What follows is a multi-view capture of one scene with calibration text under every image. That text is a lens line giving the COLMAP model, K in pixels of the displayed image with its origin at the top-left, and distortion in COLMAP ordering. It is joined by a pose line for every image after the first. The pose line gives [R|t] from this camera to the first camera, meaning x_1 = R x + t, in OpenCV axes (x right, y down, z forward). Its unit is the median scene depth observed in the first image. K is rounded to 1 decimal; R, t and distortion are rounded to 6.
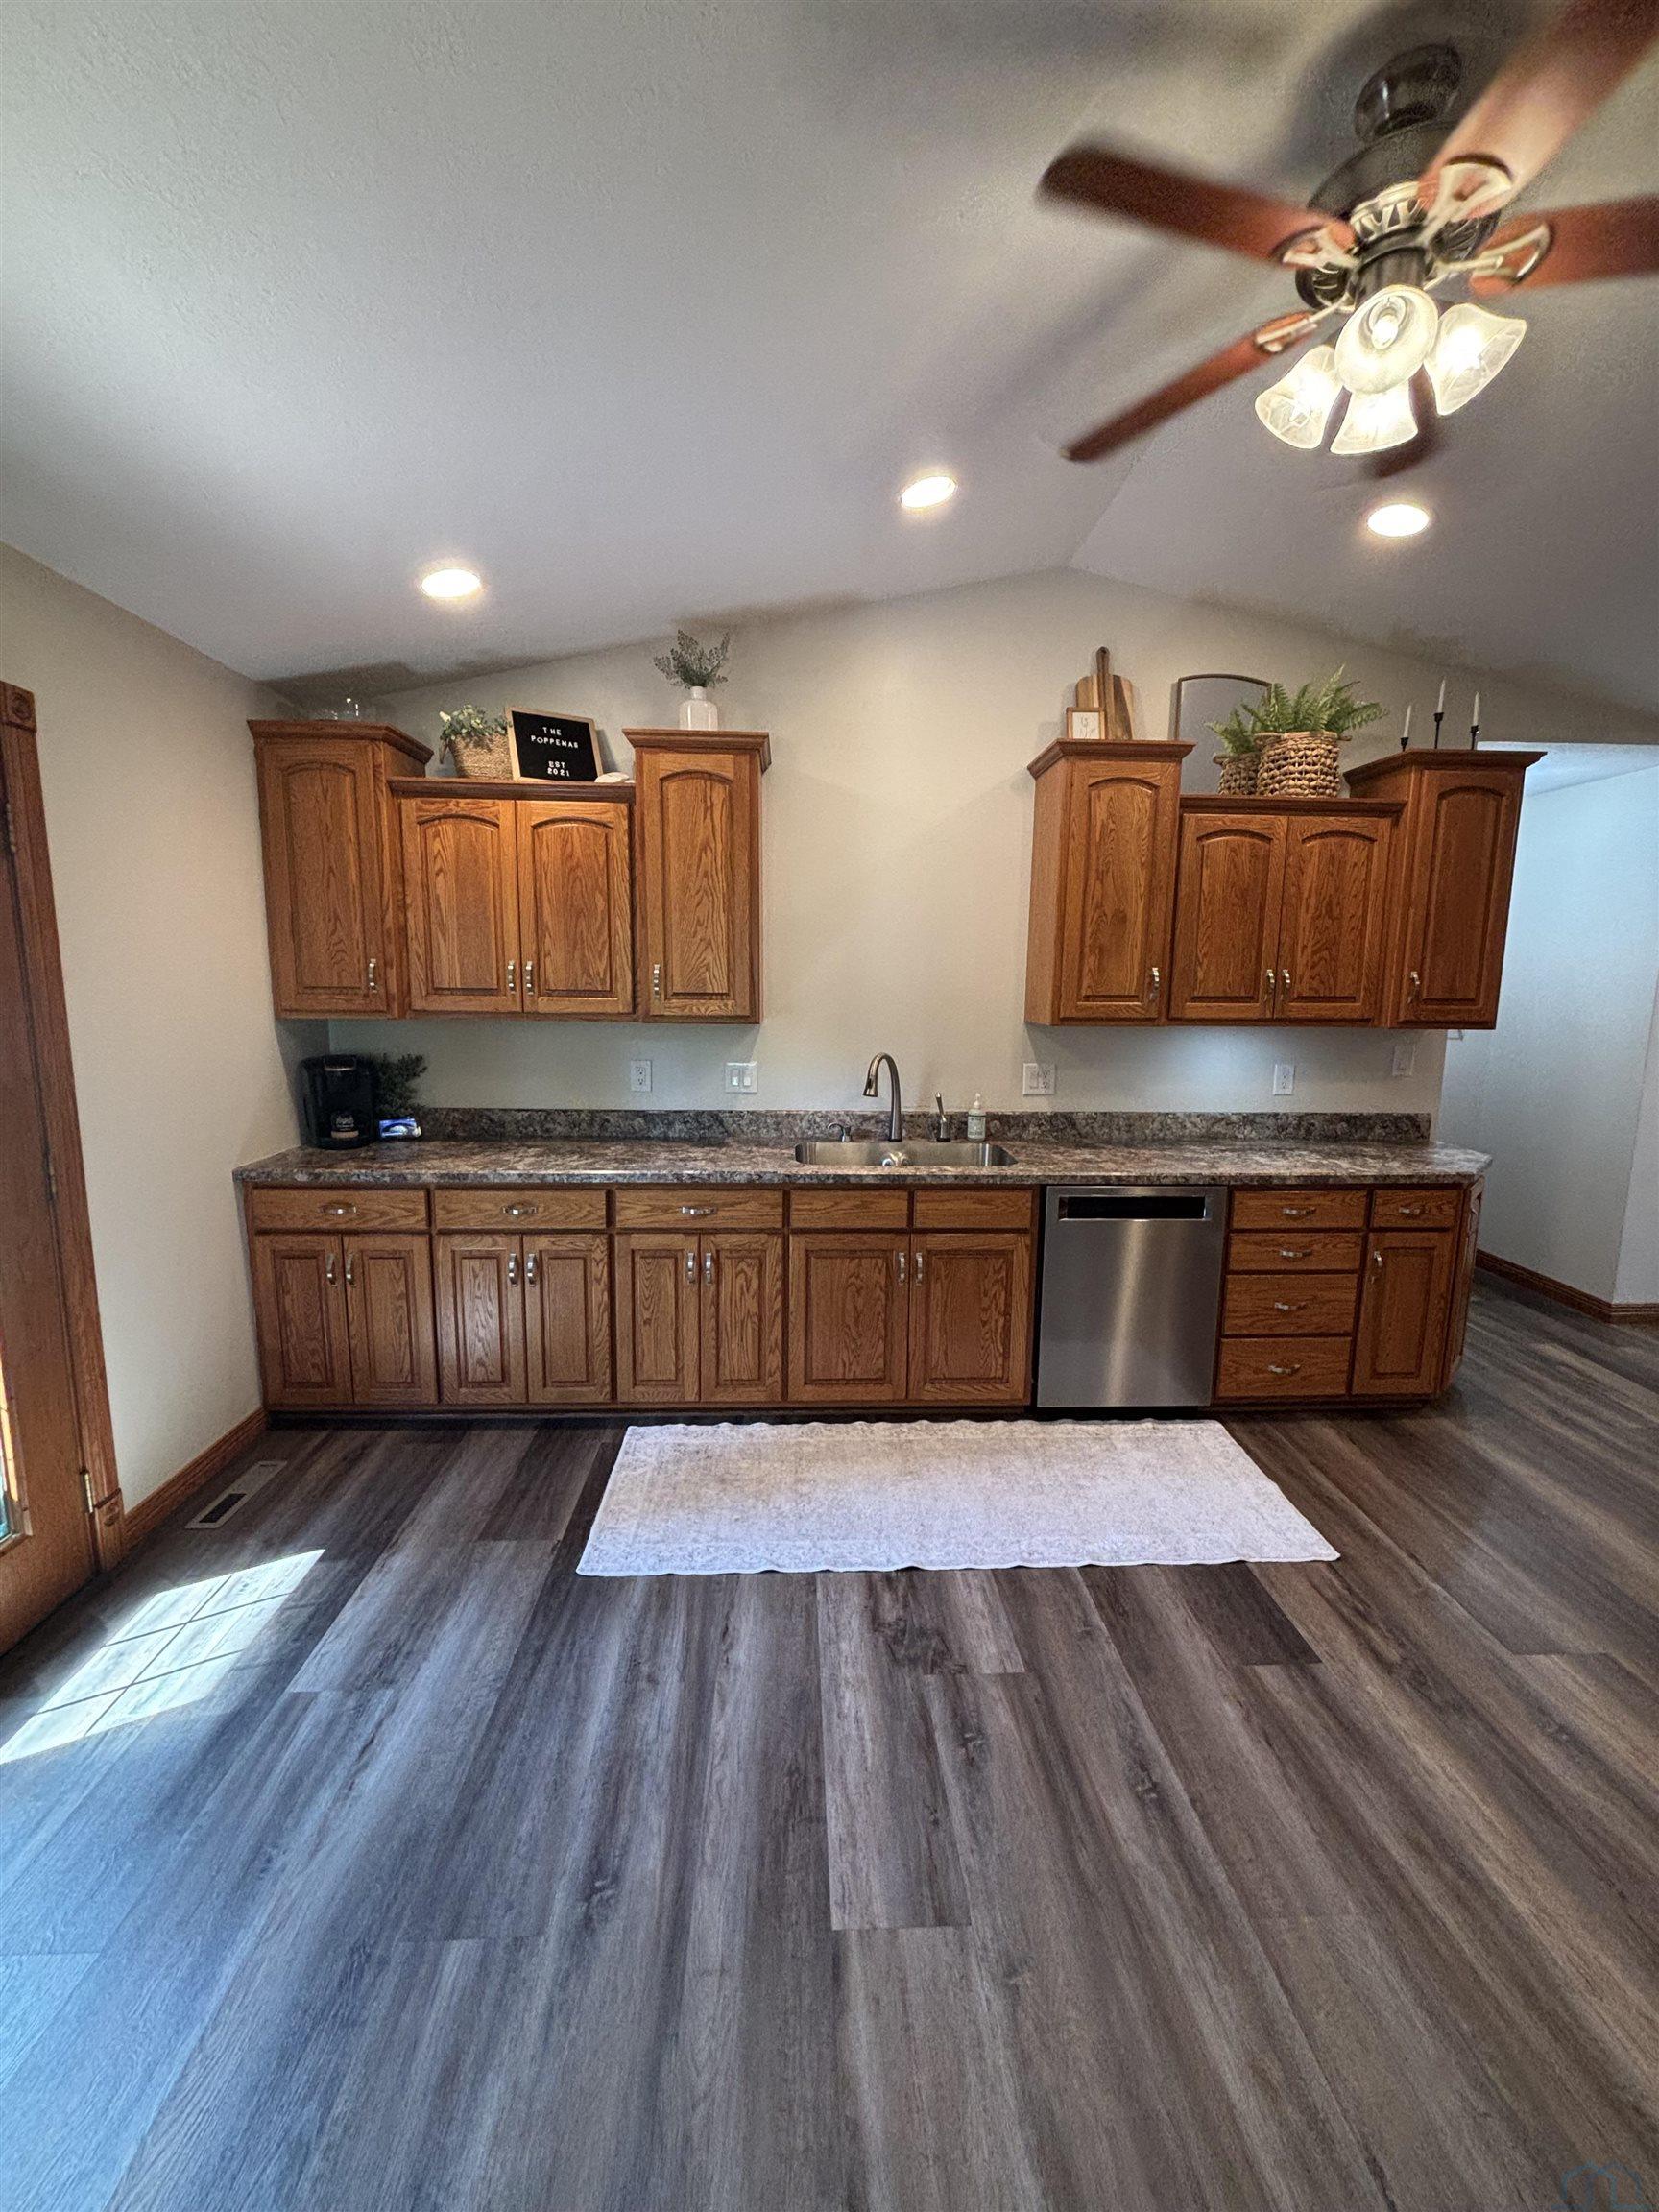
lens RADIAL K [[889.0, 0, 830.7], [0, 889.0, 1107.9], [0, 0, 1]] dist [0.003278, 0.000603]
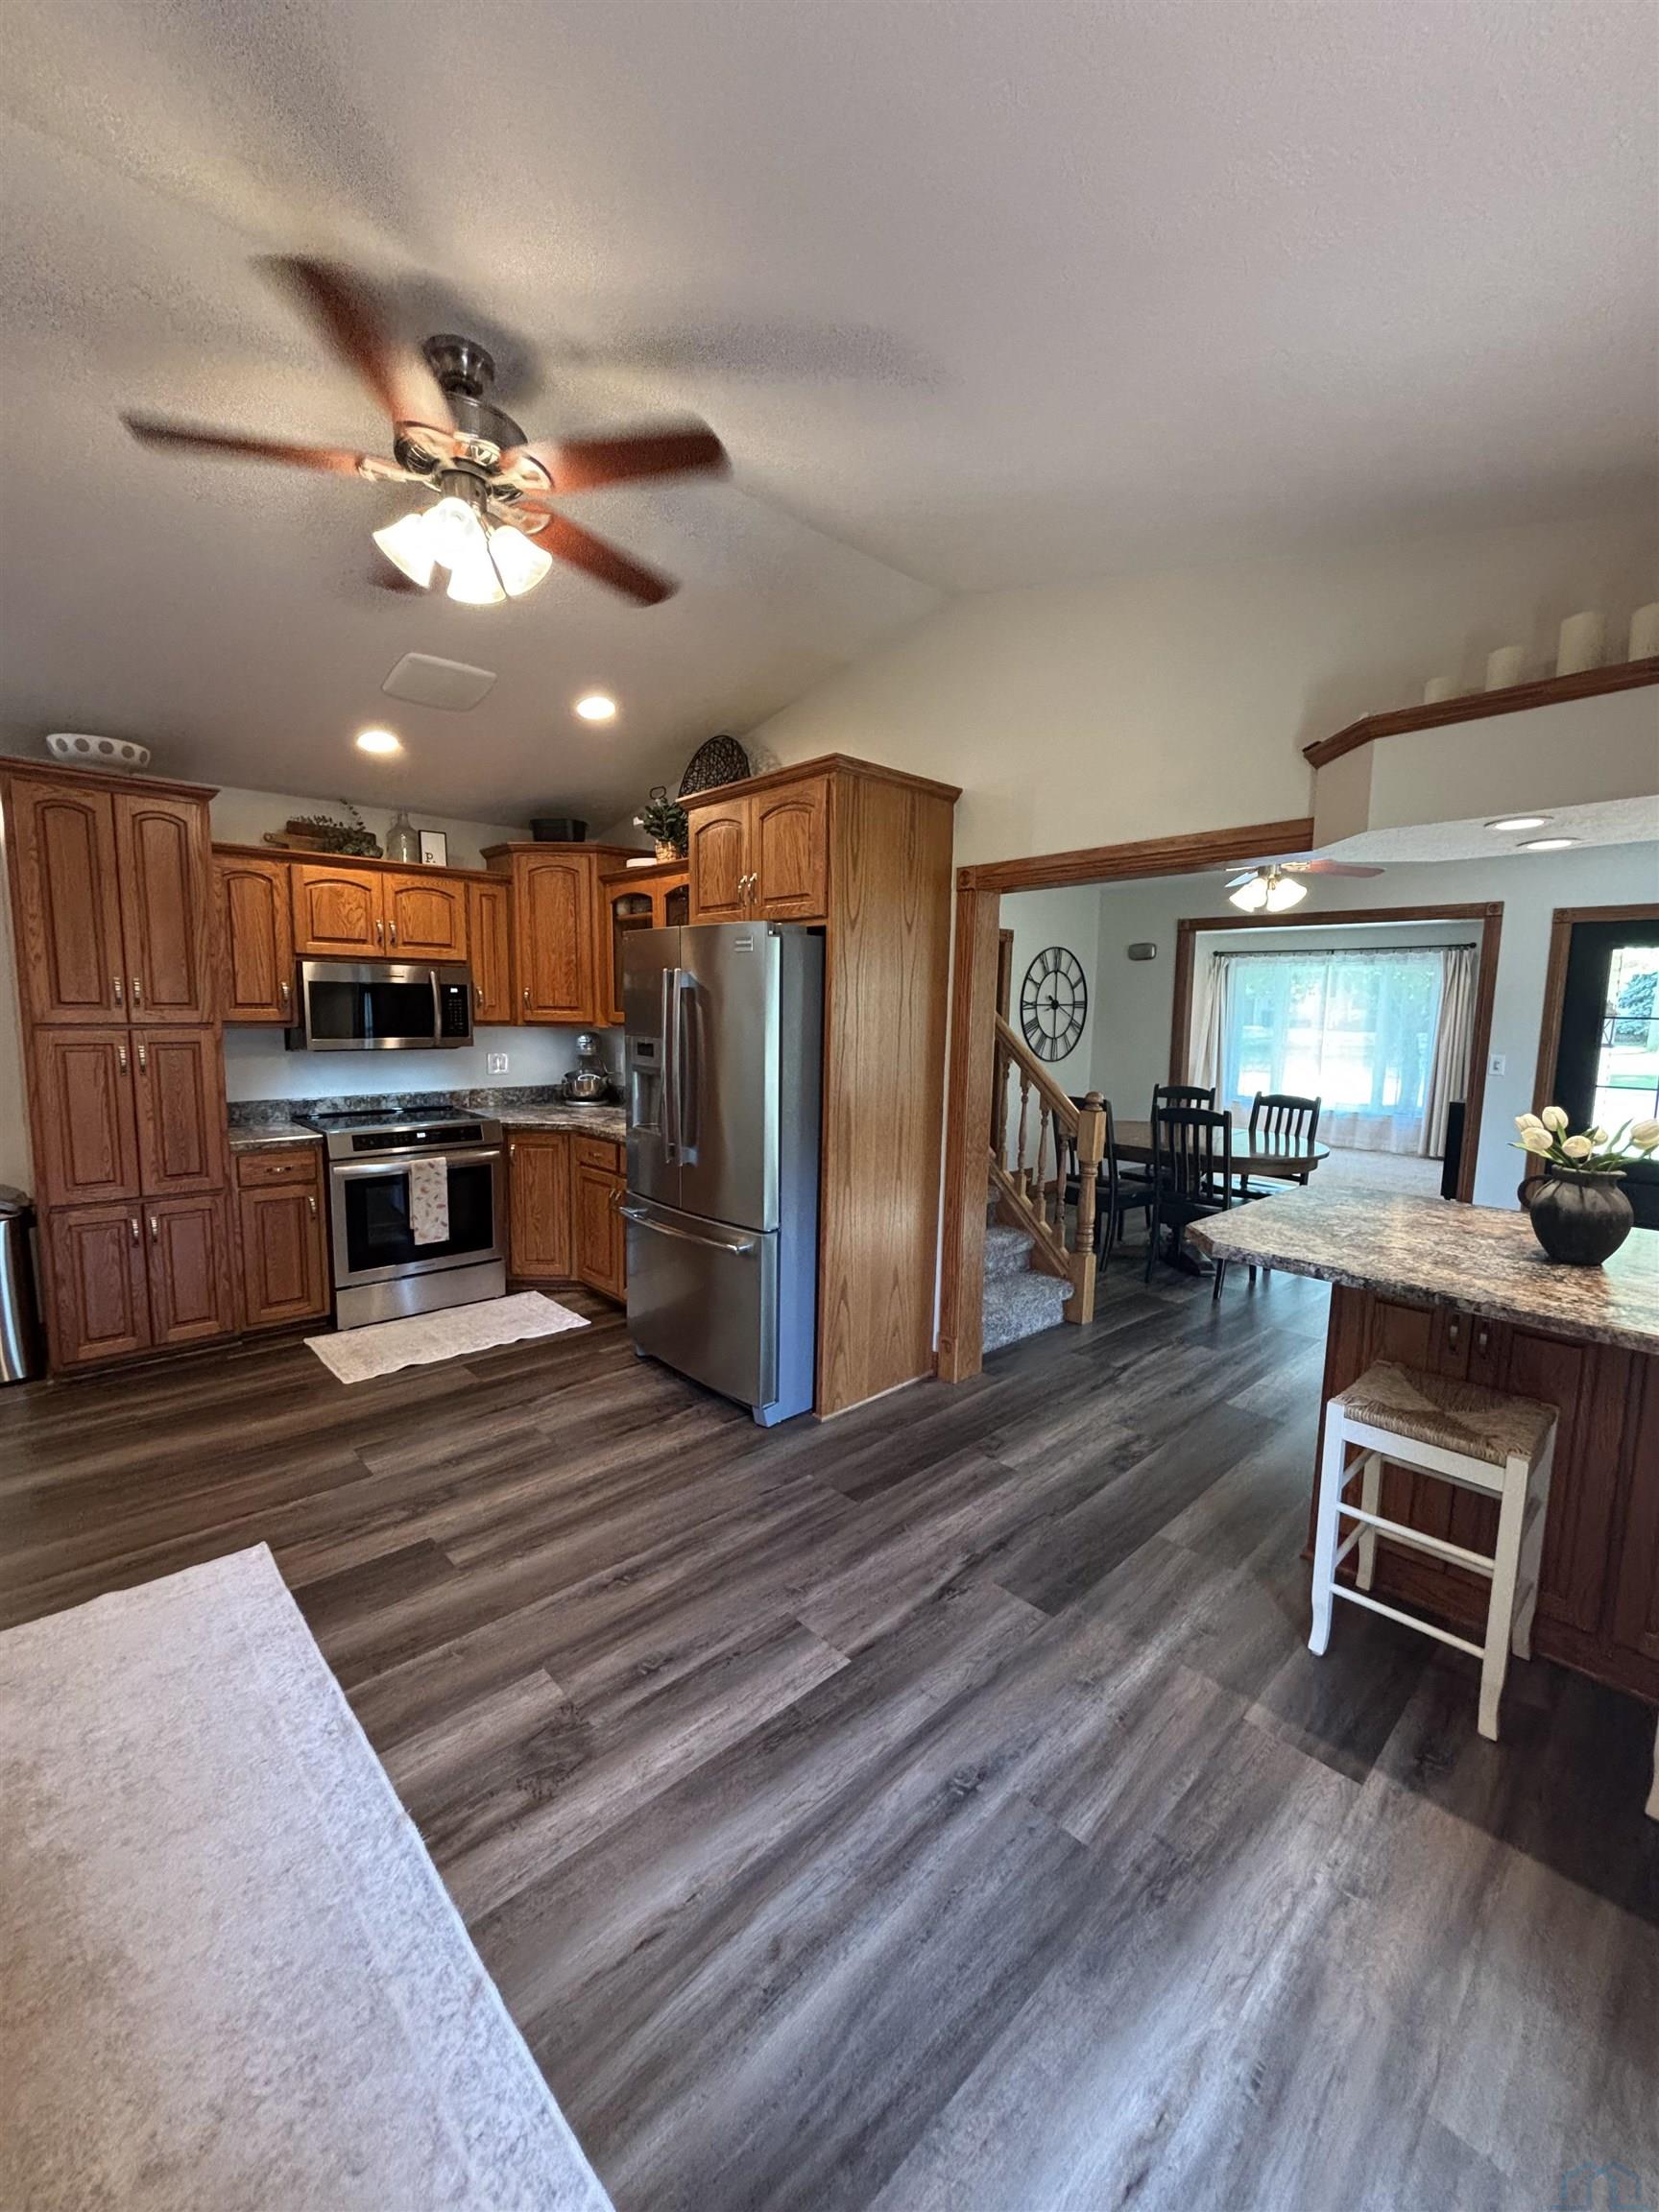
lens RADIAL K [[889.0, 0, 831.2], [0, 889.0, 1111.8], [0, 0, 1]] dist [0.003278, 0.000603]
pose [[-0.648789, -0.114589, 0.752291, -0.780028], [0.081395, 0.972476, 0.218323, -0.206524], [-0.756603, 0.202878, -0.621605, 1.418925]]
